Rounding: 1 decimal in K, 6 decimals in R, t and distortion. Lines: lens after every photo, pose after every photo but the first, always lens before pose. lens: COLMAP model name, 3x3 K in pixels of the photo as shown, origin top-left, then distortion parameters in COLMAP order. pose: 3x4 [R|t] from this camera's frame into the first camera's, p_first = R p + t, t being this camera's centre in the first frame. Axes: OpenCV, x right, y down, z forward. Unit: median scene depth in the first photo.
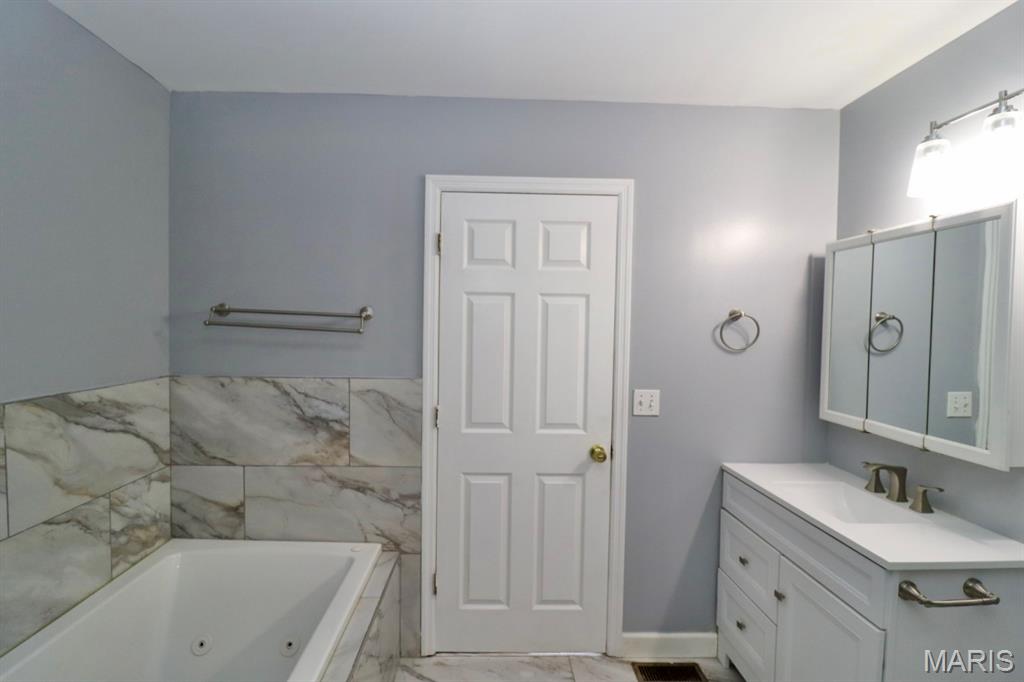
lens RADIAL K [[474.3, 0, 516.7], [0, 474.3, 340.1], [0, 0, 1]] dist [-0.000438, -0.009740]
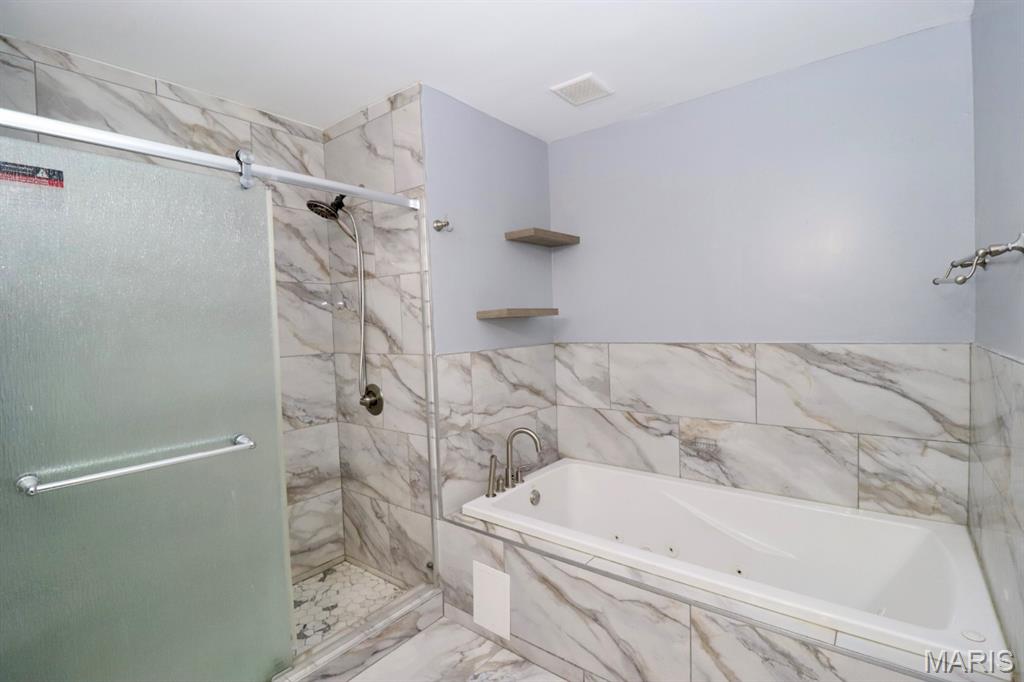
lens RADIAL K [[474.3, 0, 516.7], [0, 474.3, 340.1], [0, 0, 1]] dist [-0.000438, -0.009740]
pose [[-0.638123, 0.035714, -0.769105, 0.566876], [-0.001650, 0.998858, 0.047753, 0.035218], [0.769932, 0.031741, -0.637336, 1.070157]]
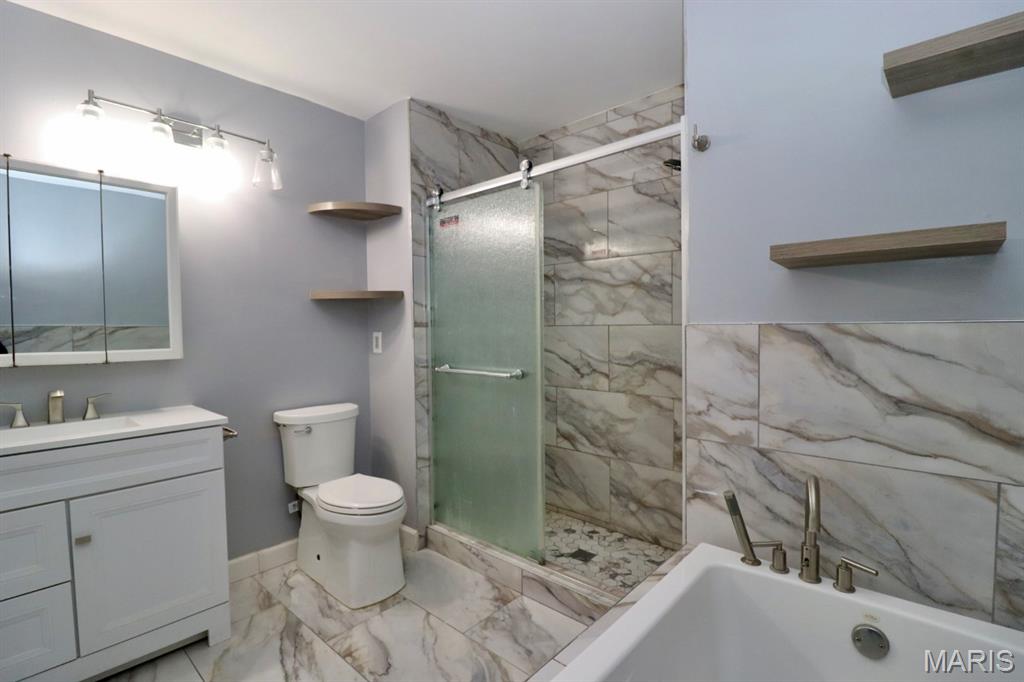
lens RADIAL K [[474.3, 0, 516.7], [0, 474.3, 340.1], [0, 0, 1]] dist [-0.000438, -0.009740]
pose [[-0.728848, -0.029915, 0.684022, -0.654701], [0.018276, 0.997839, 0.063113, 0.102435], [-0.684432, 0.058501, -0.726726, 1.013695]]
